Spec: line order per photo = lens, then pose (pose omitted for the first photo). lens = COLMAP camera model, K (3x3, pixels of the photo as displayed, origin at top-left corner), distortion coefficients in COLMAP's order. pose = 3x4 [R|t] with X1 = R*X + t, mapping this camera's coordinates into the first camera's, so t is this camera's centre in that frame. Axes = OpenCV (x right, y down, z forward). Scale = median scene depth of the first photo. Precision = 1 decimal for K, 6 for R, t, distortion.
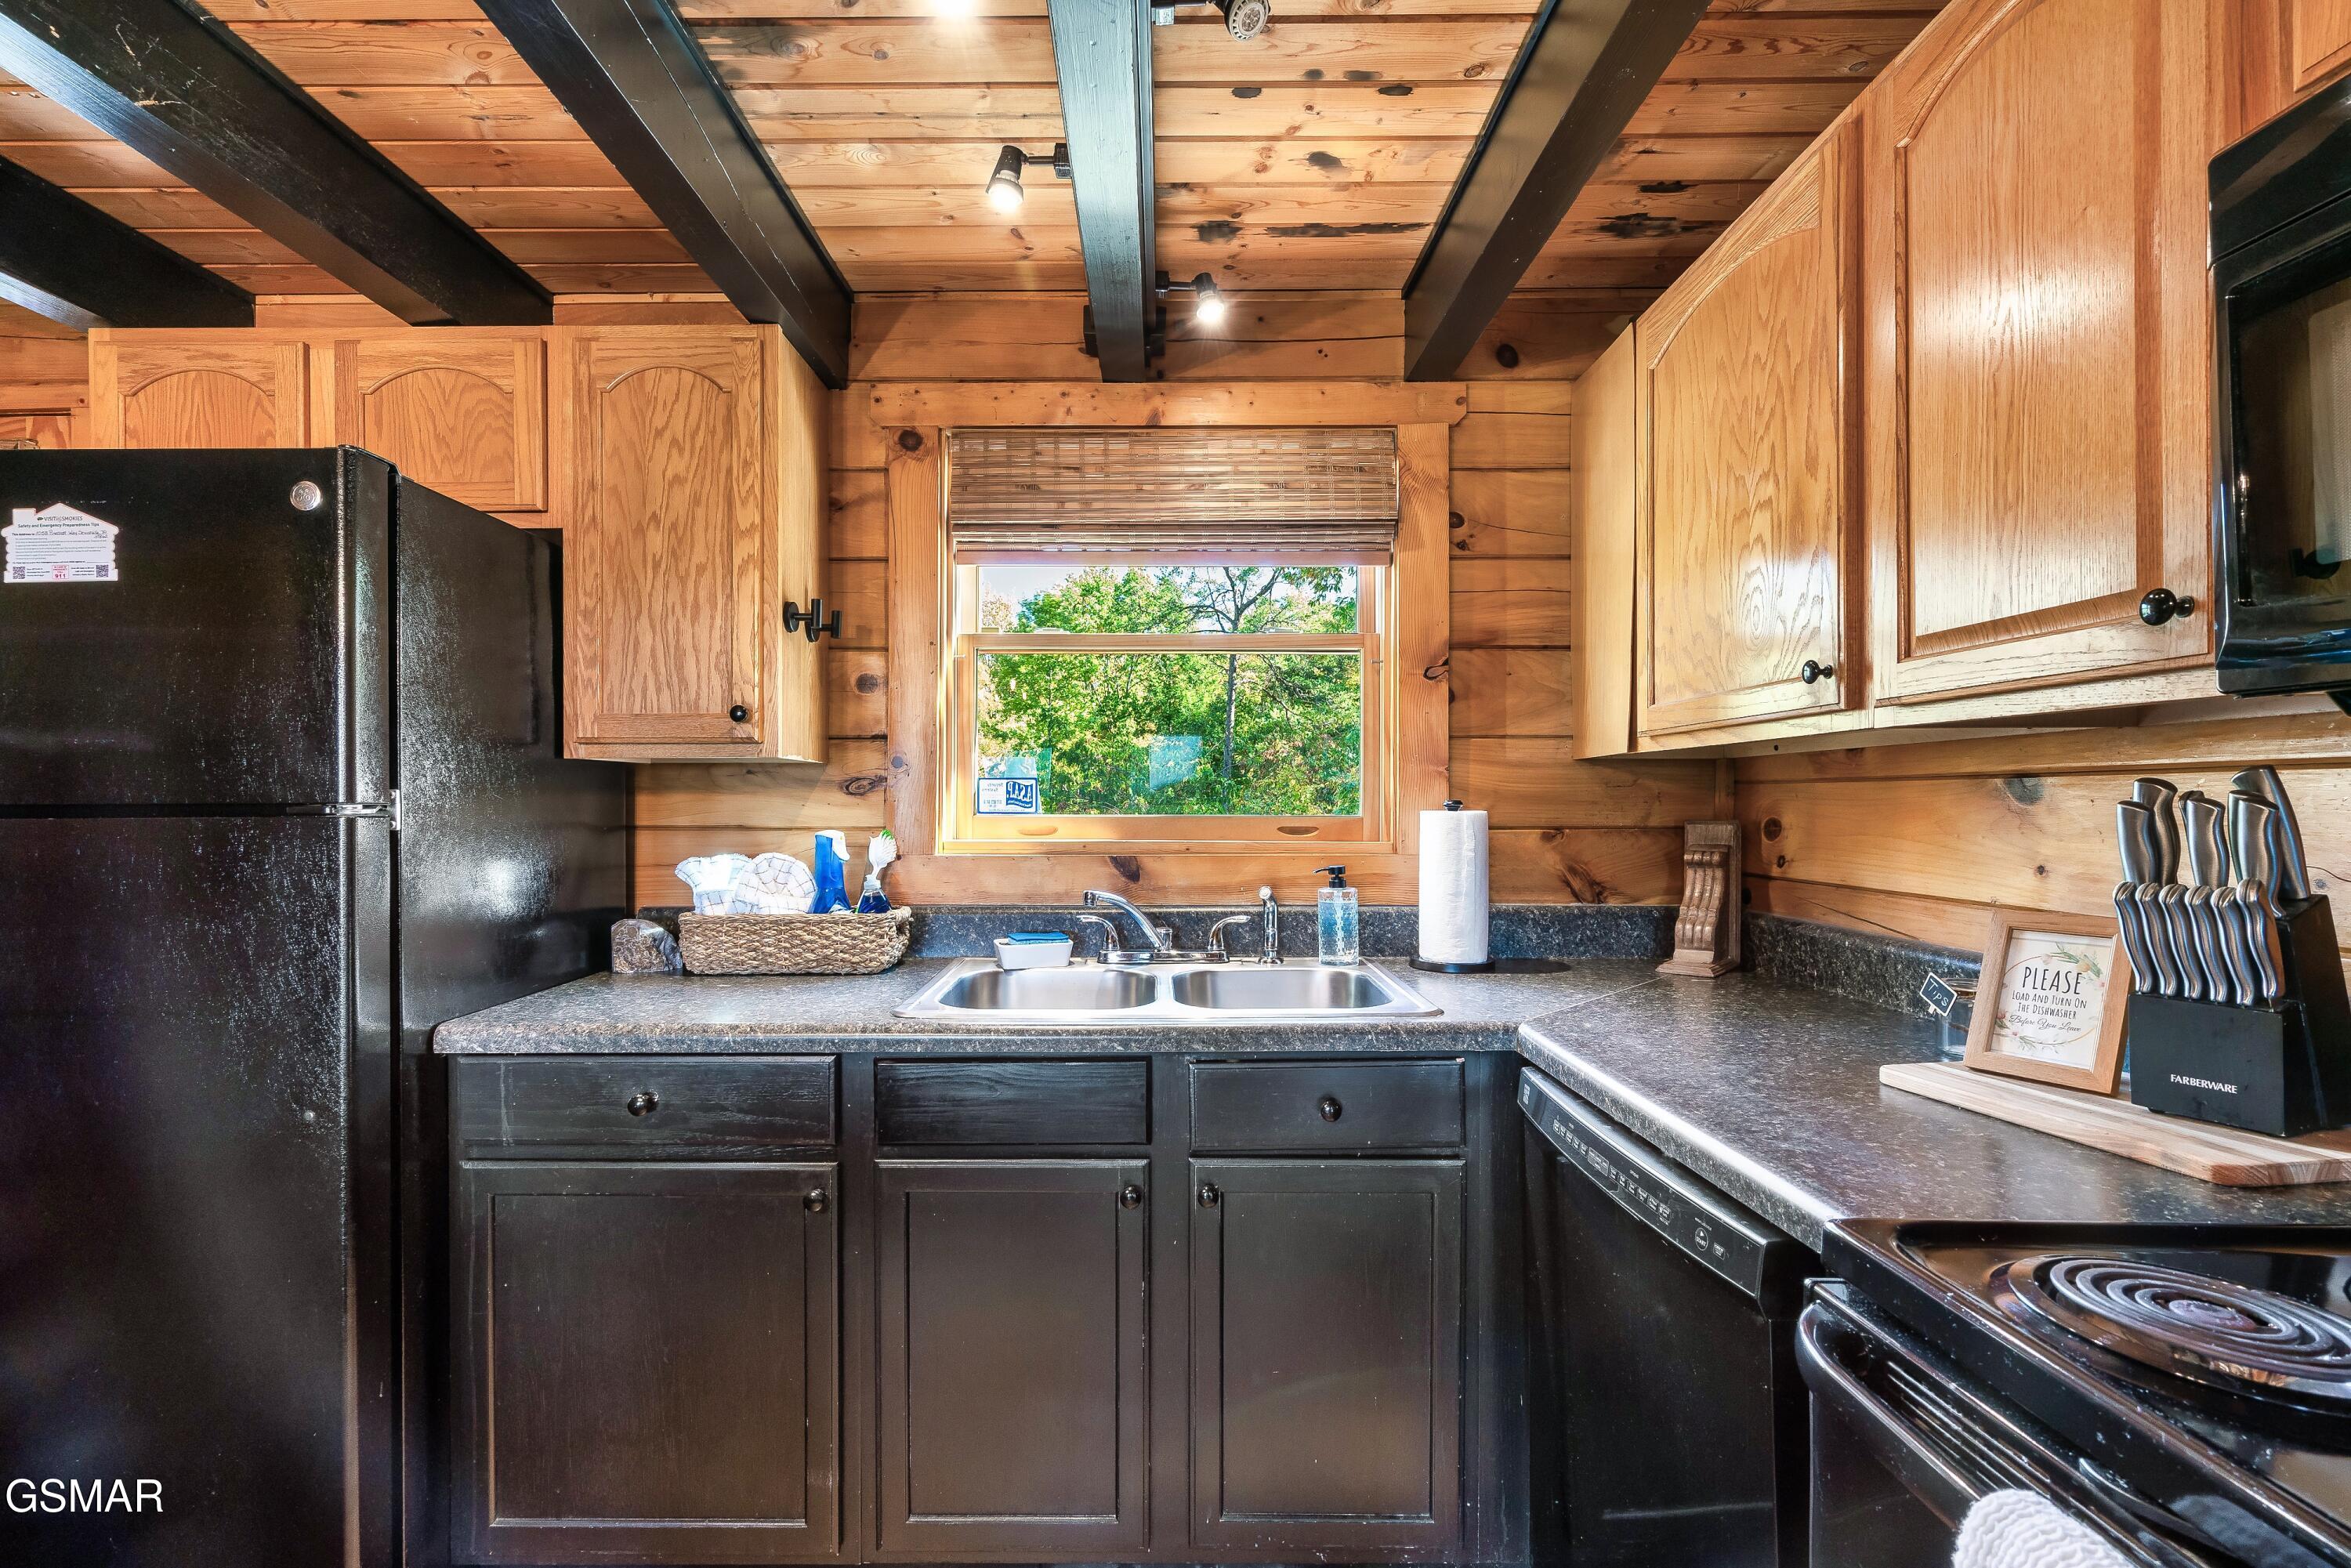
lens RADIAL K [[1082.7, 0, 1140.7], [0, 1082.7, 803.3], [0, 0, 1]] dist [-0.001563, 0.000765]
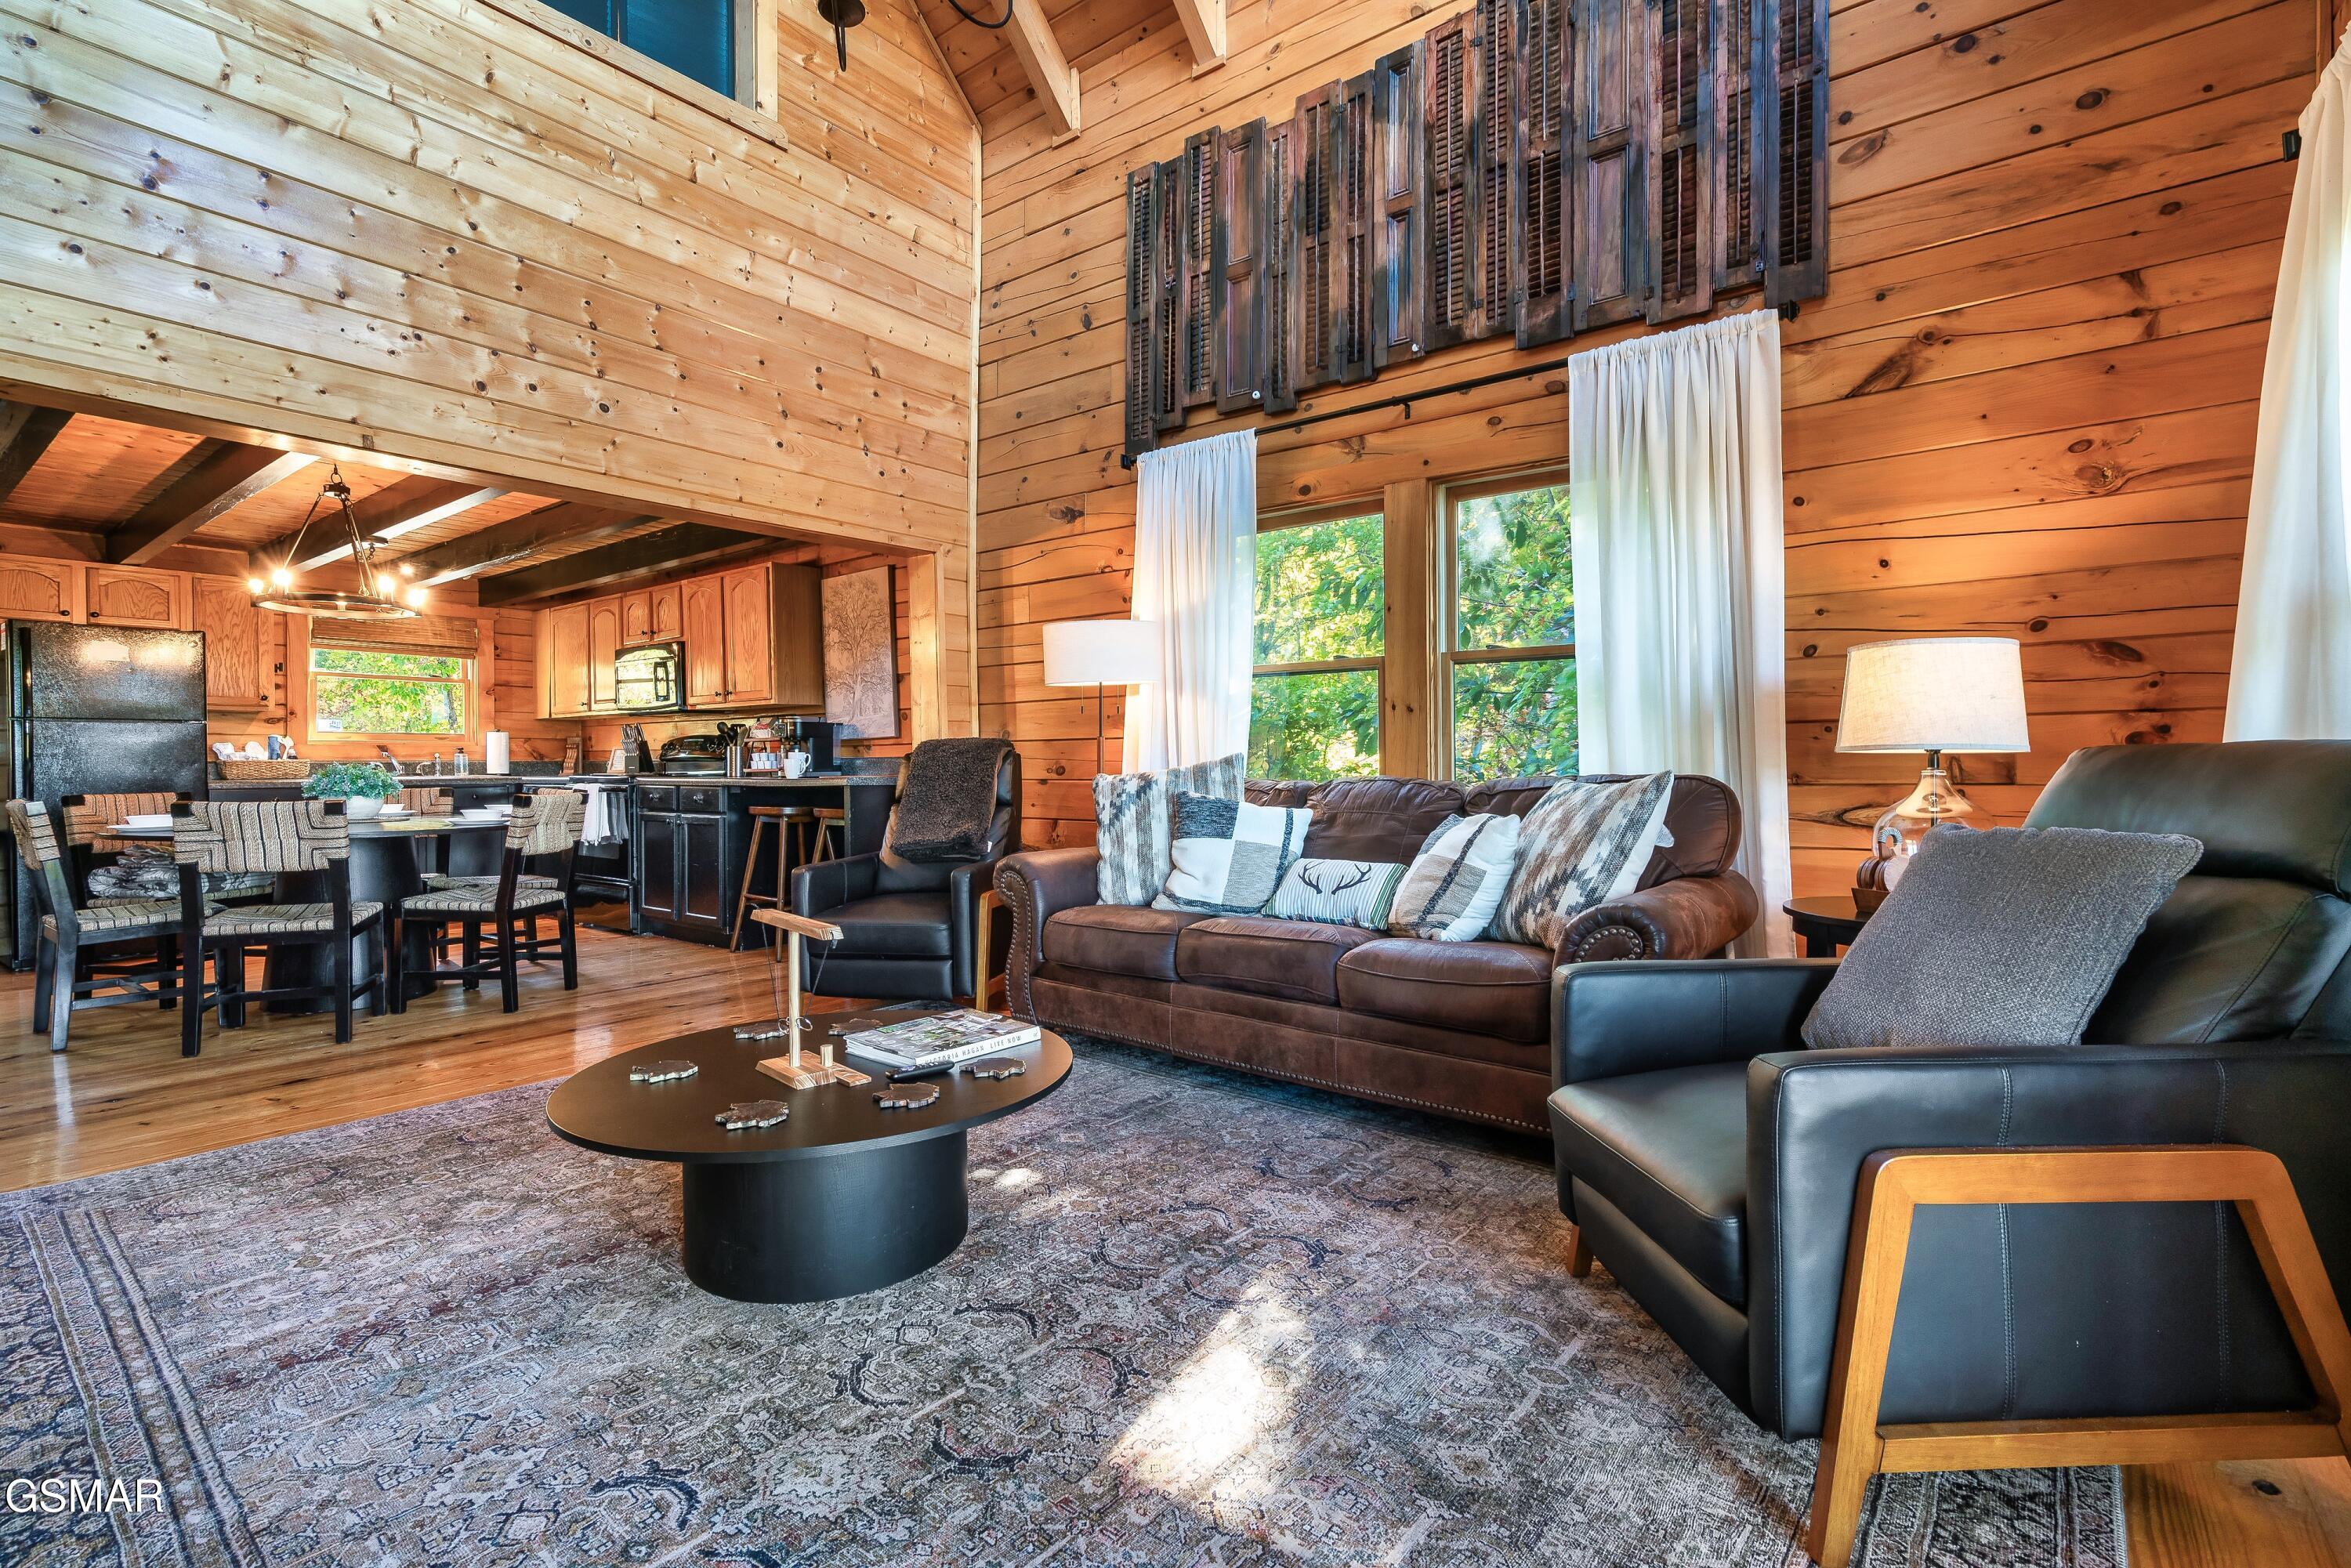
lens RADIAL K [[1082.7, 0, 1178.7], [0, 1082.7, 748.5], [0, 0, 1]] dist [-0.001563, 0.000765]
pose [[0.604878, 0.009351, 0.796264, -1.210663], [0.006657, 0.999837, -0.016799, 0.136537], [-0.796291, 0.015462, 0.604717, -2.992024]]
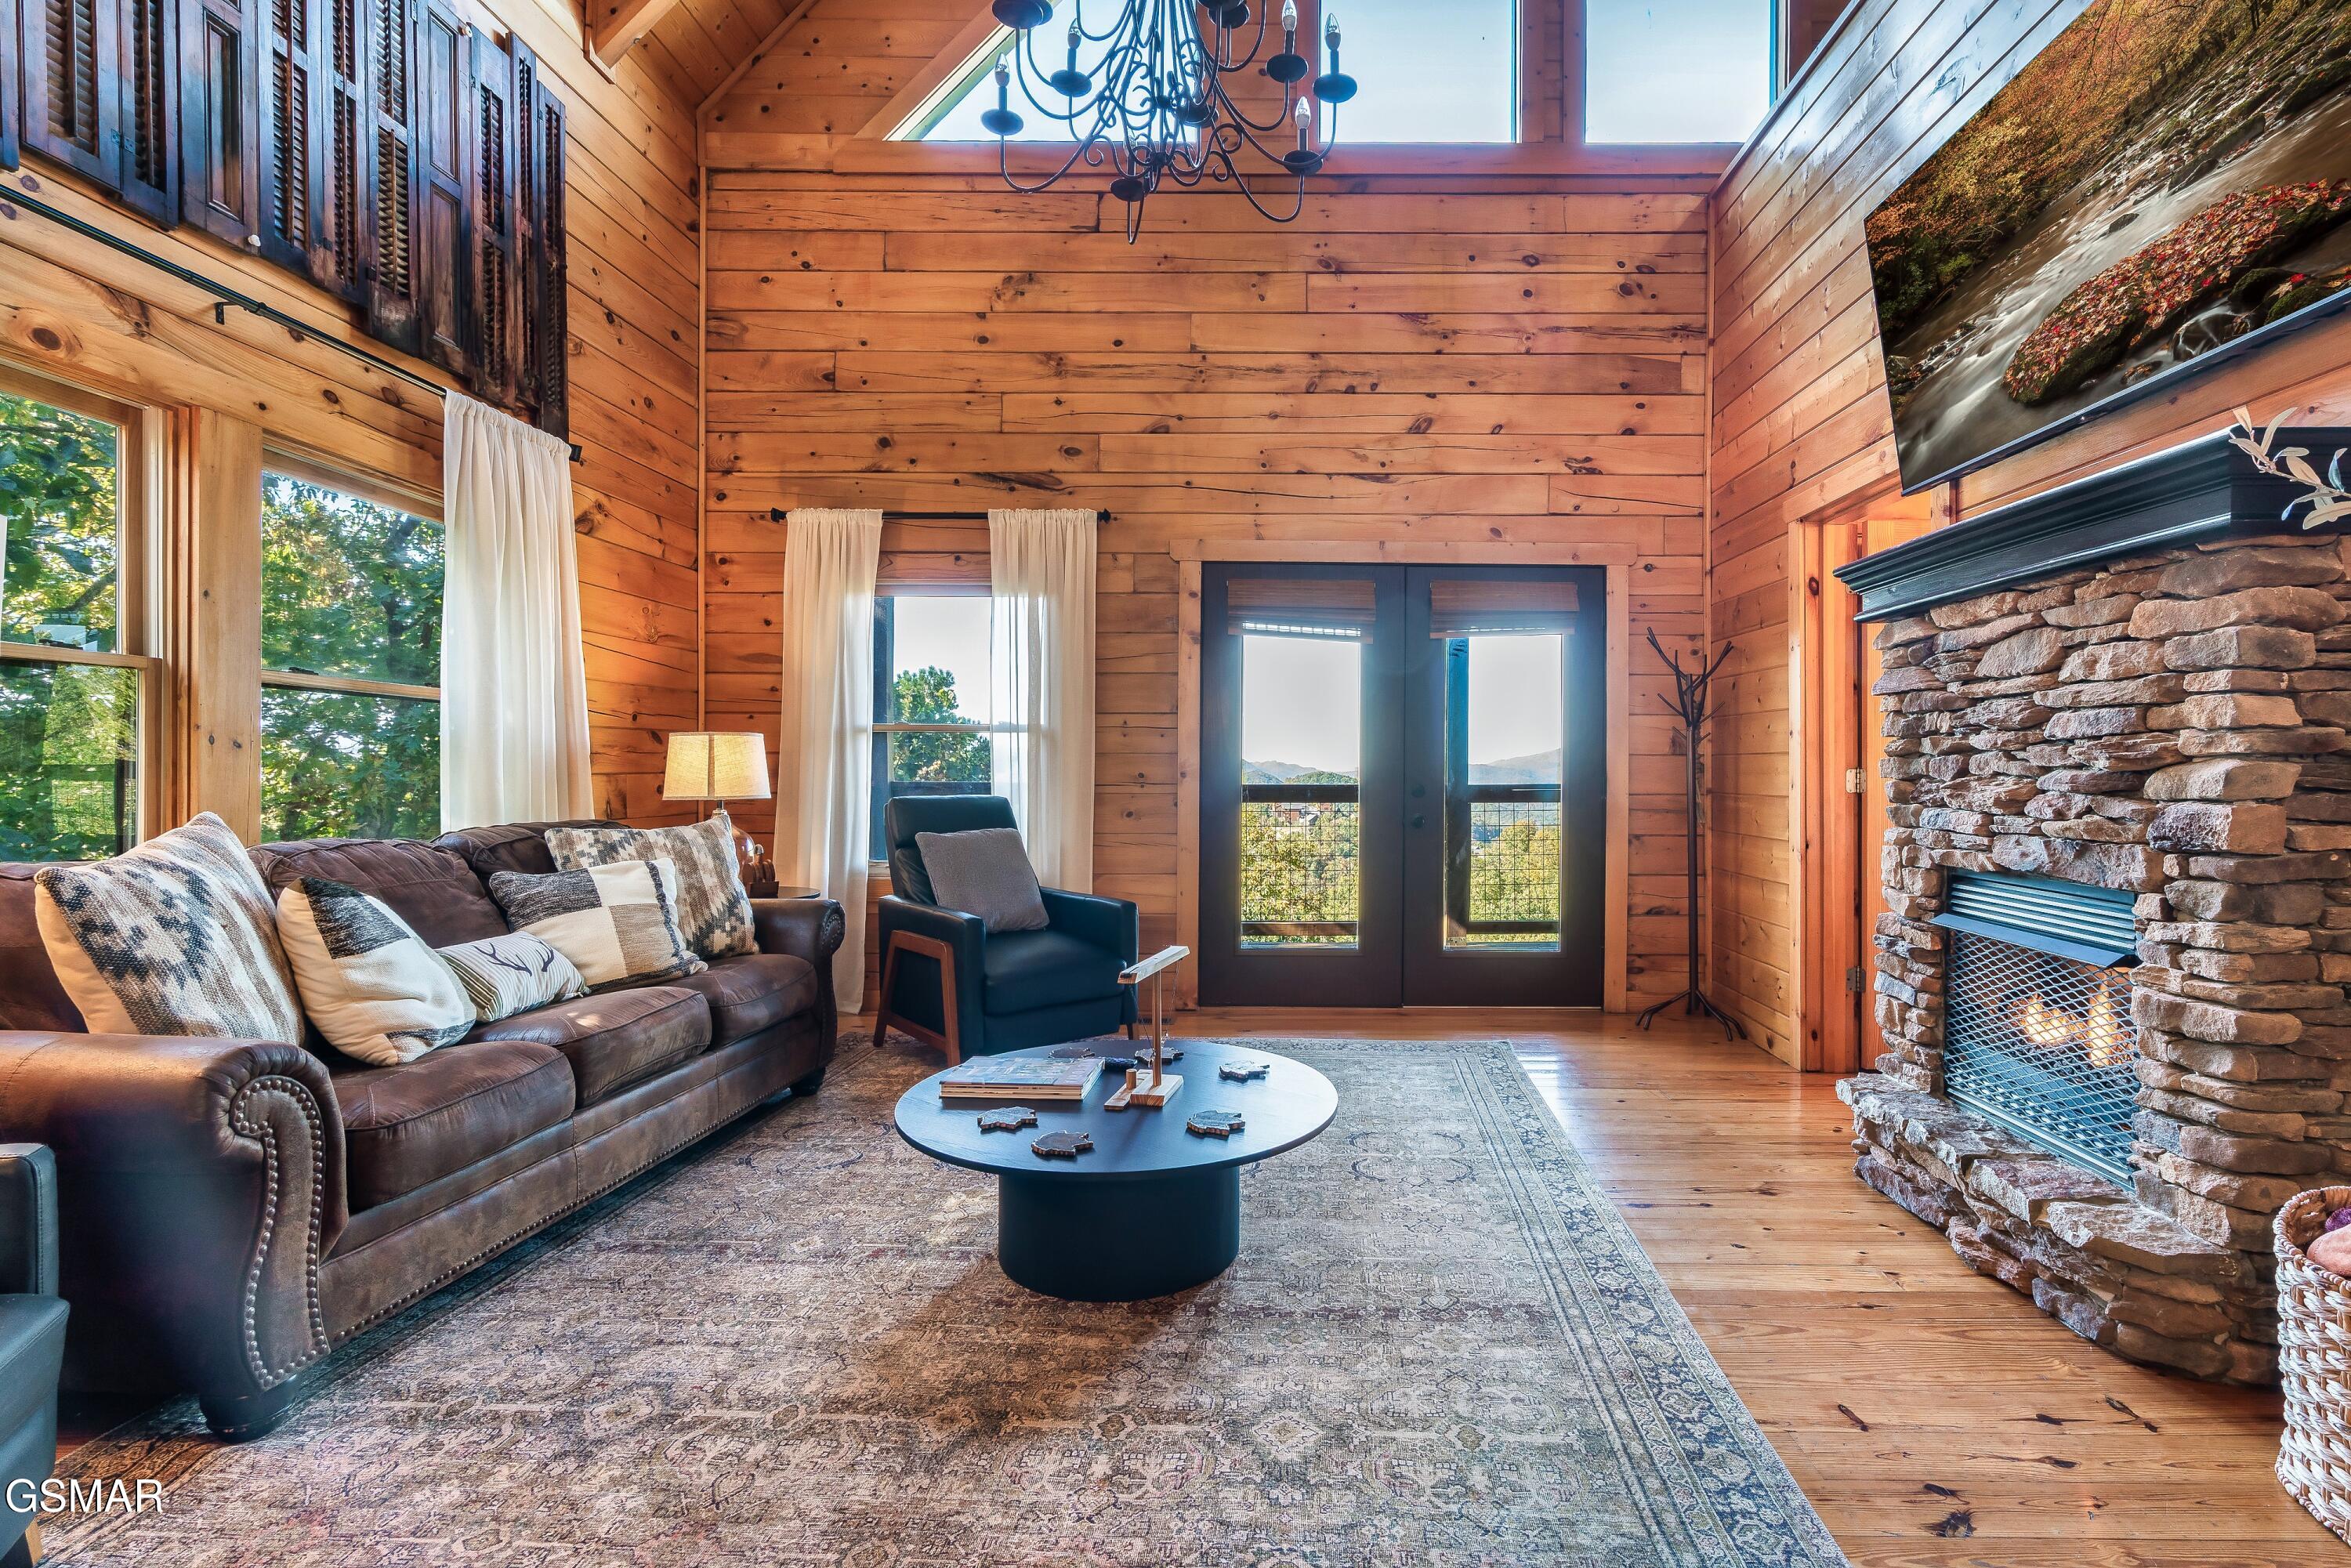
lens RADIAL K [[1082.7, 0, 1266.5], [0, 1082.7, 782.4], [0, 0, 1]] dist [-0.001563, 0.000765]
pose [[-0.999970, -0.003382, -0.006956, -0.710223], [-0.003450, 0.999946, 0.009756, 0.065862], [0.006923, 0.009779, -0.999928, -0.820940]]
